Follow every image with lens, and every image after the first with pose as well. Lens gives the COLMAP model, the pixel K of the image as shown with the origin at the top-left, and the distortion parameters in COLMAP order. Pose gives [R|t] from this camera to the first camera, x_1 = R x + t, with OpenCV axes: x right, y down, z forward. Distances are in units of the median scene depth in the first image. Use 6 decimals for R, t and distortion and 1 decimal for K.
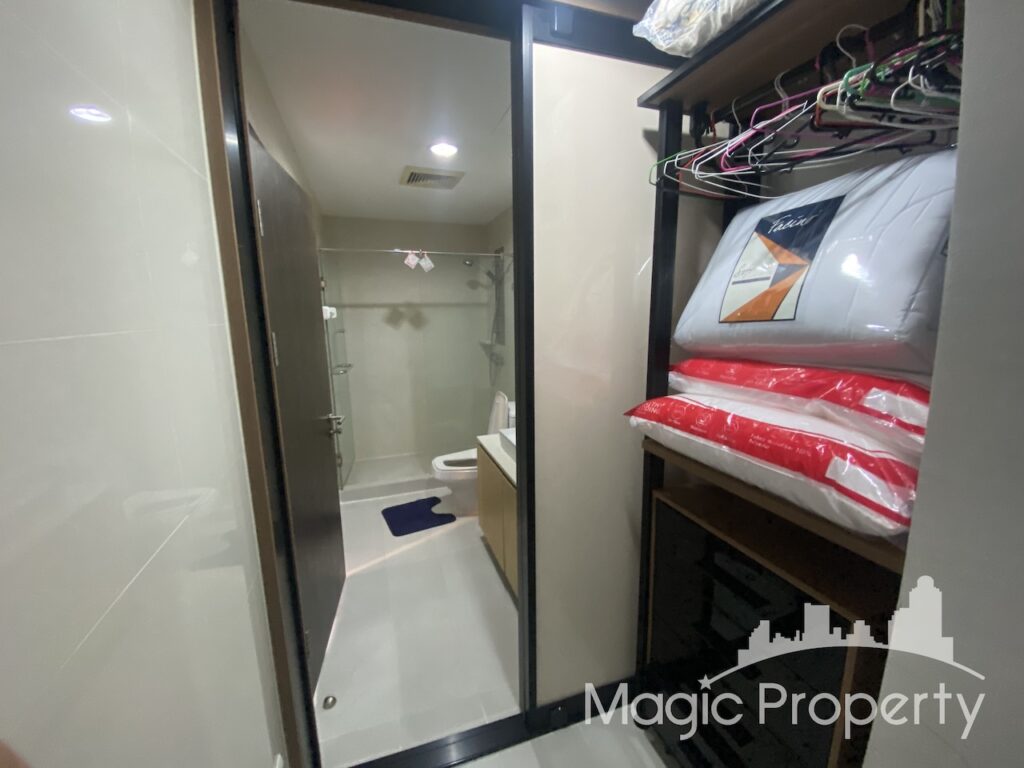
lens RADIAL K [[423.0, 0, 514.5], [0, 423.0, 381.2], [0, 0, 1]] dist [0.009704, -0.016057]
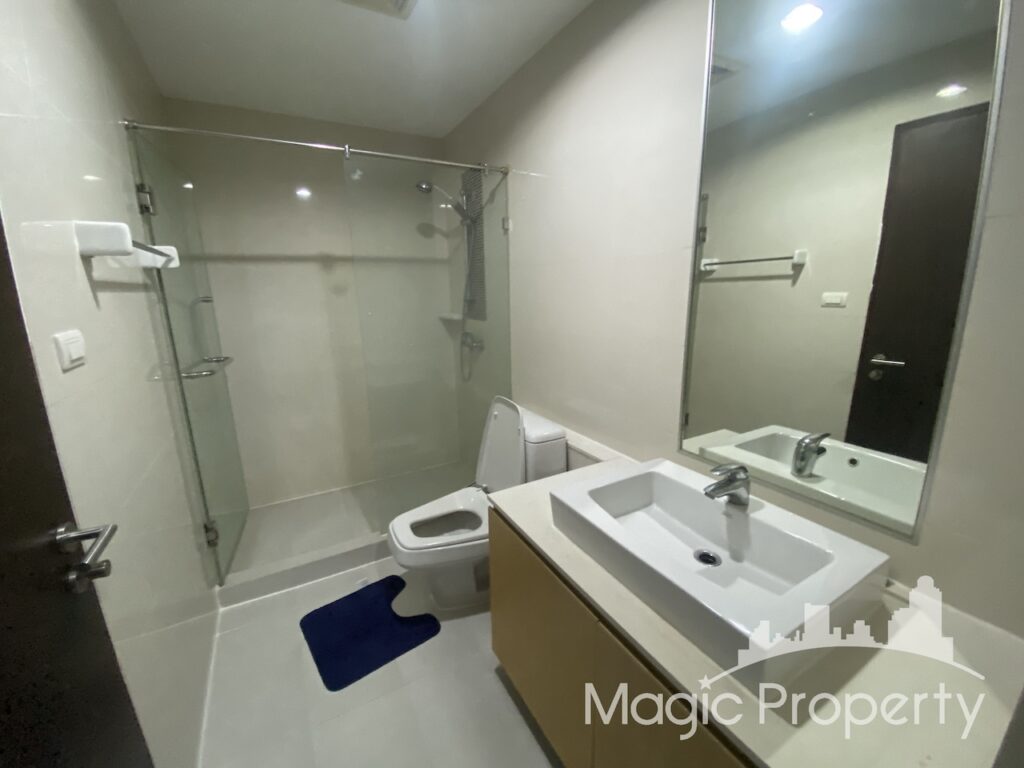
lens RADIAL K [[423.0, 0, 506.8], [0, 423.0, 389.9], [0, 0, 1]] dist [0.009704, -0.016057]
pose [[0.986093, -0.039212, 0.161500, -0.114048], [0.028233, 0.997167, 0.069726, -0.026640], [-0.163777, -0.064197, 0.984406, 0.391880]]
